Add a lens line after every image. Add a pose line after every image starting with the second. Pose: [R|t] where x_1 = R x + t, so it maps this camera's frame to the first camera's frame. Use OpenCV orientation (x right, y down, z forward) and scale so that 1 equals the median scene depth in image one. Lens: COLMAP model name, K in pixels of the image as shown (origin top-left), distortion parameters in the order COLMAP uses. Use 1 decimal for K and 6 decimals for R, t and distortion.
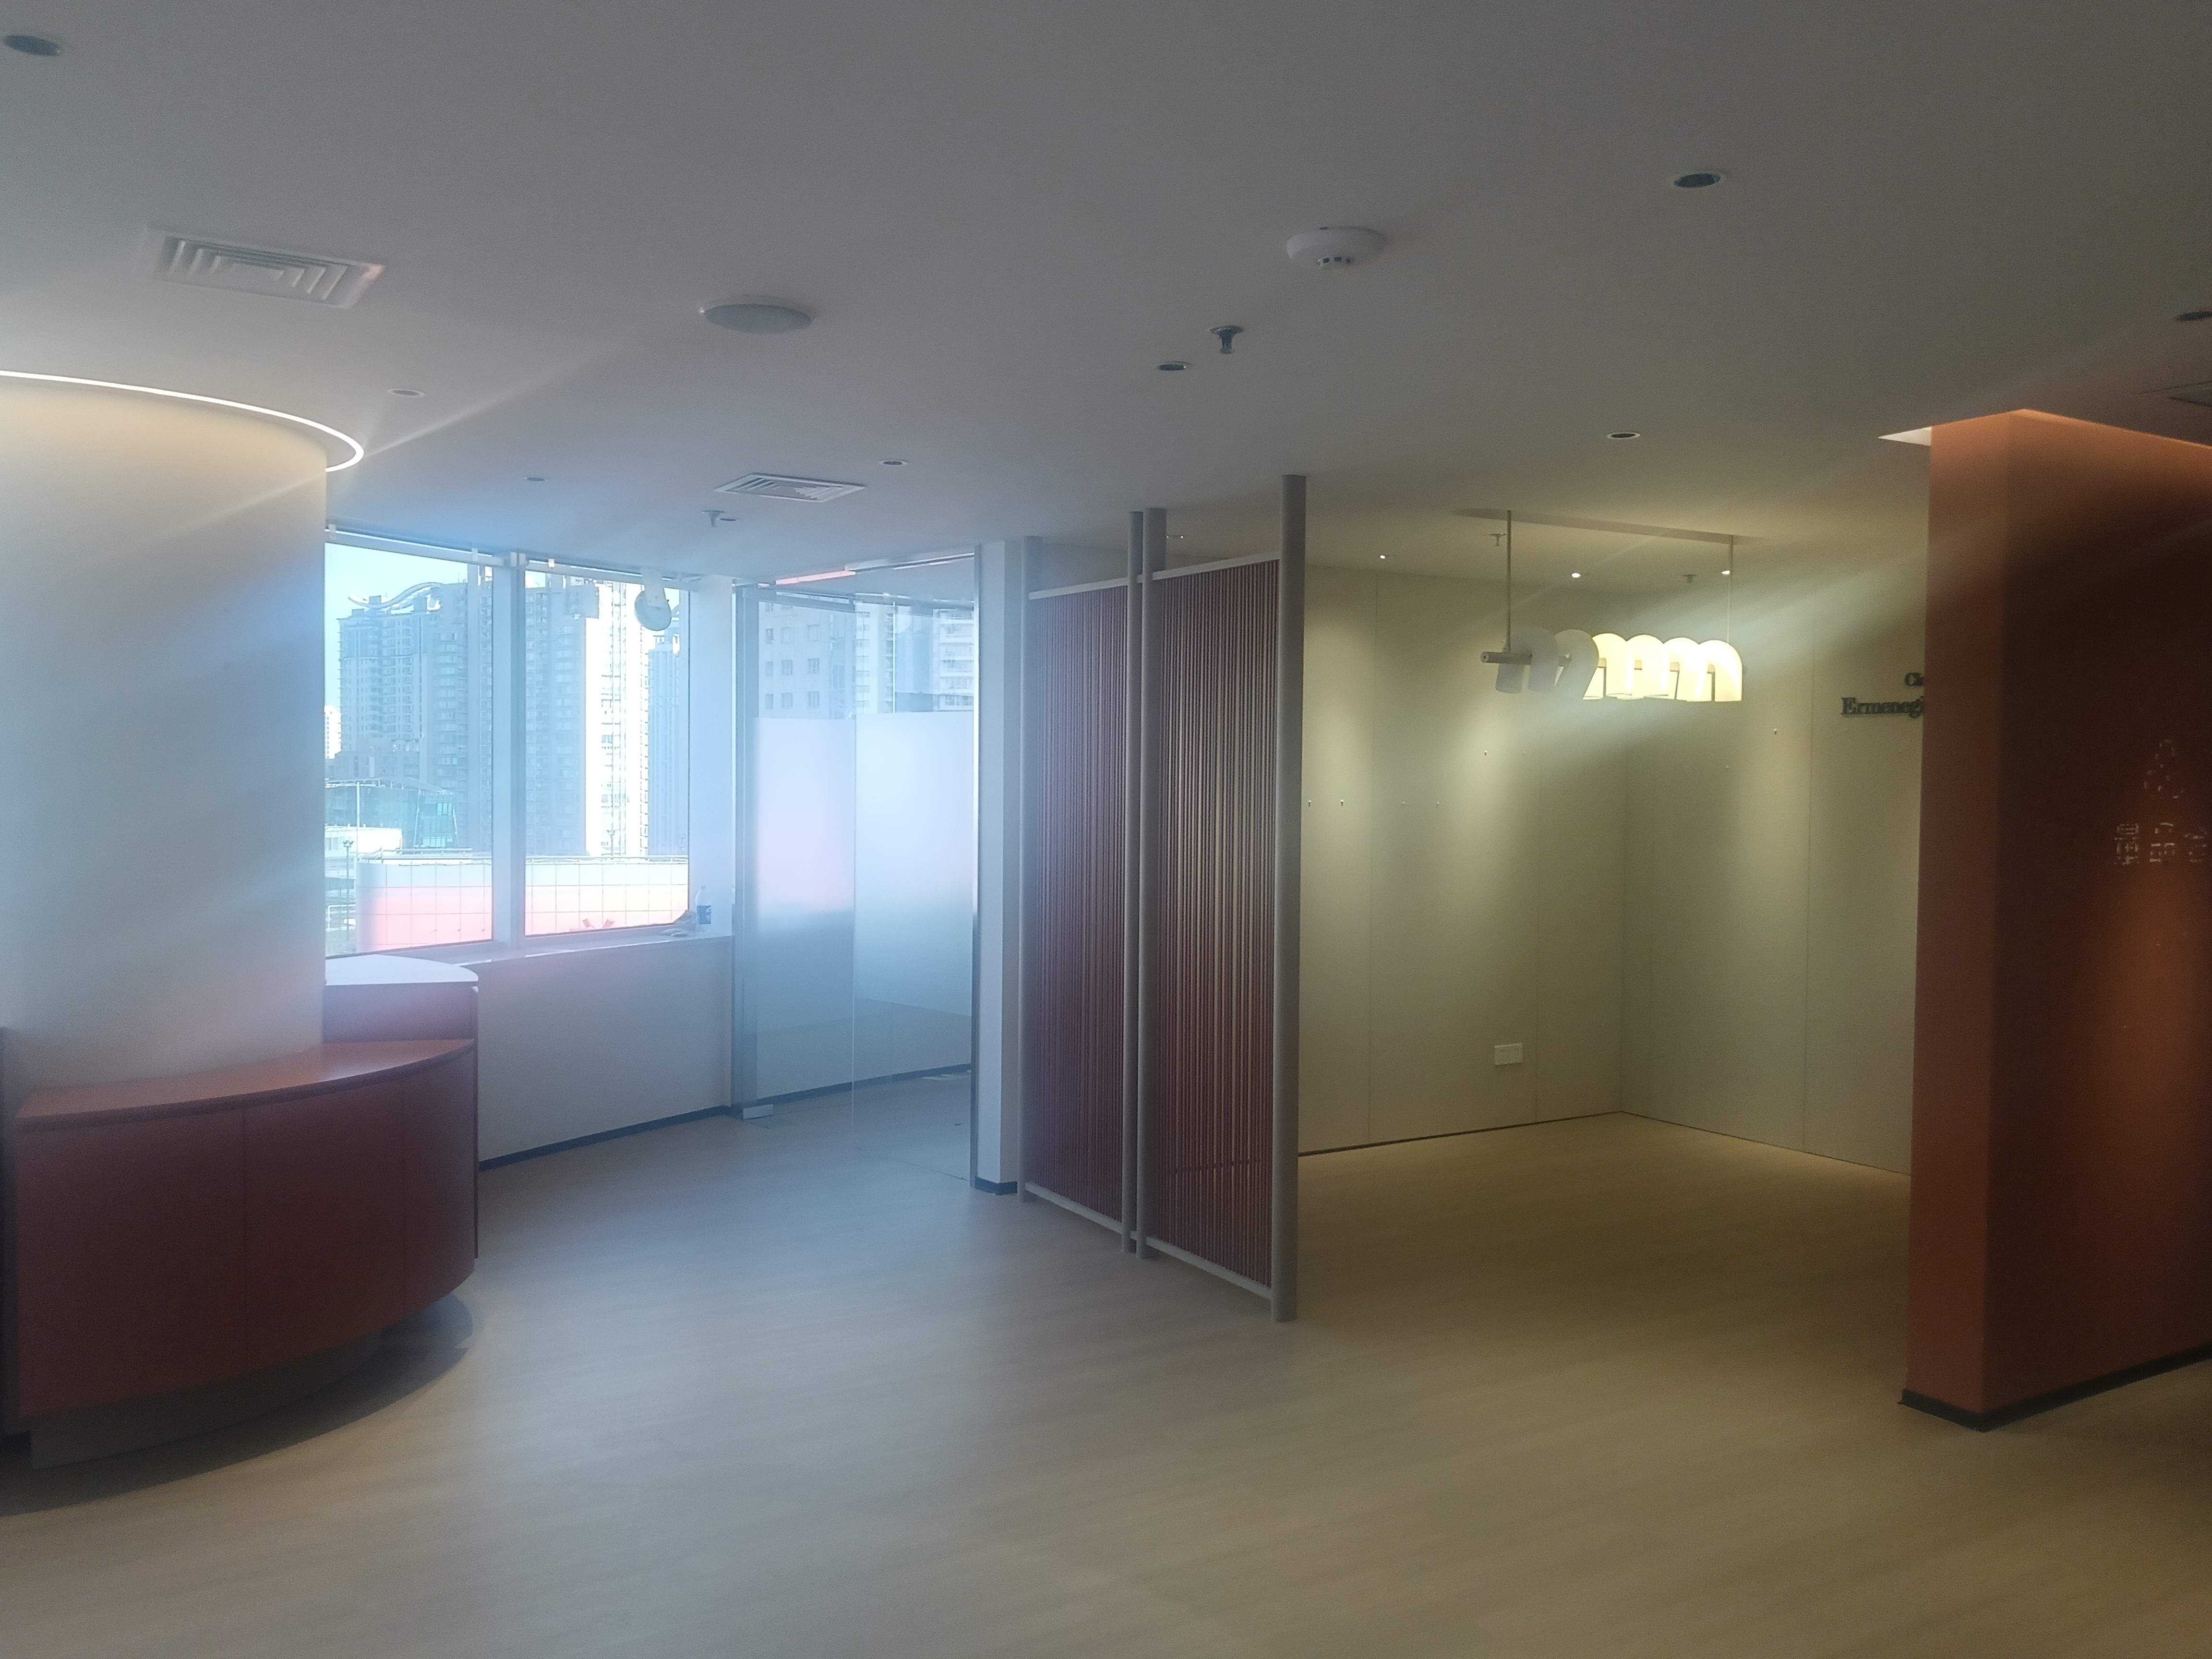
lens RADIAL K [[1754.7, 0, 1106.0], [0, 1754.7, 829.5], [0, 0, 1]] dist [0.017306, -0.005598]
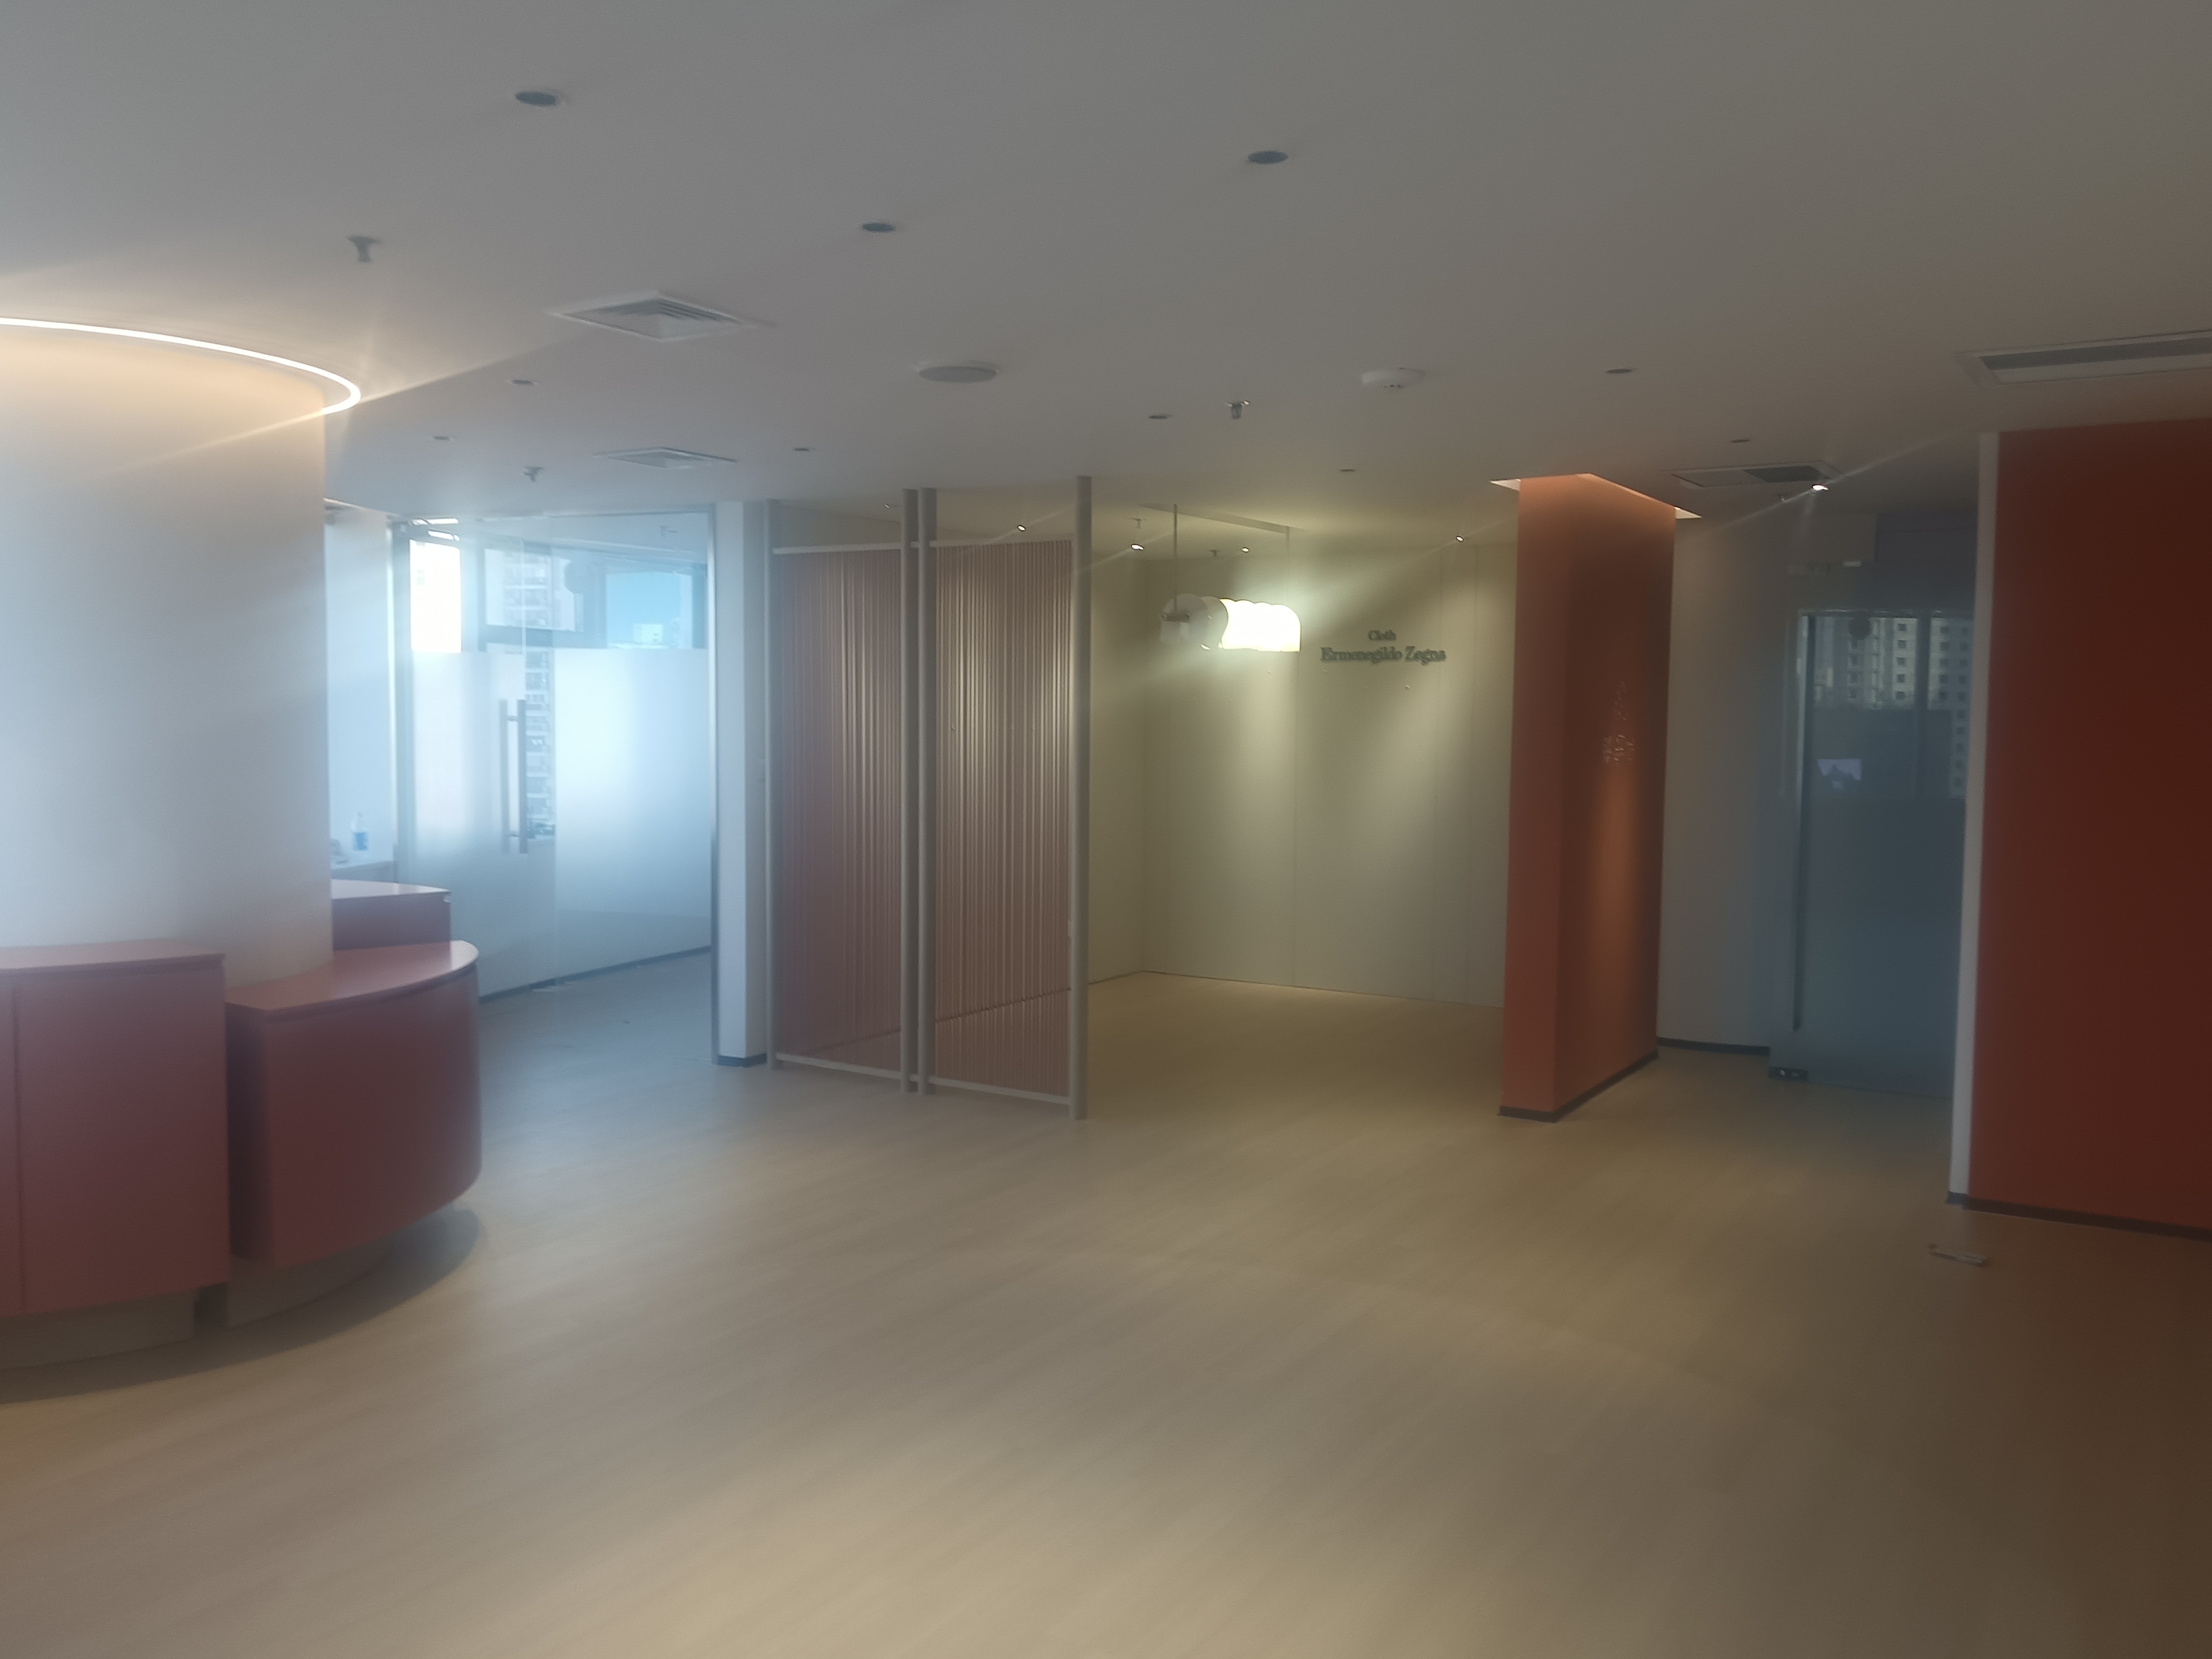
lens RADIAL K [[1760.4, 0, 1106.0], [0, 1760.4, 829.5], [0, 0, 1]] dist [0.003797, -0.003600]
pose [[0.892597, -0.031635, 0.449744, -0.407108], [0.013763, 0.998982, 0.042953, 0.004658], [-0.450645, -0.032150, 0.892124, -0.158476]]
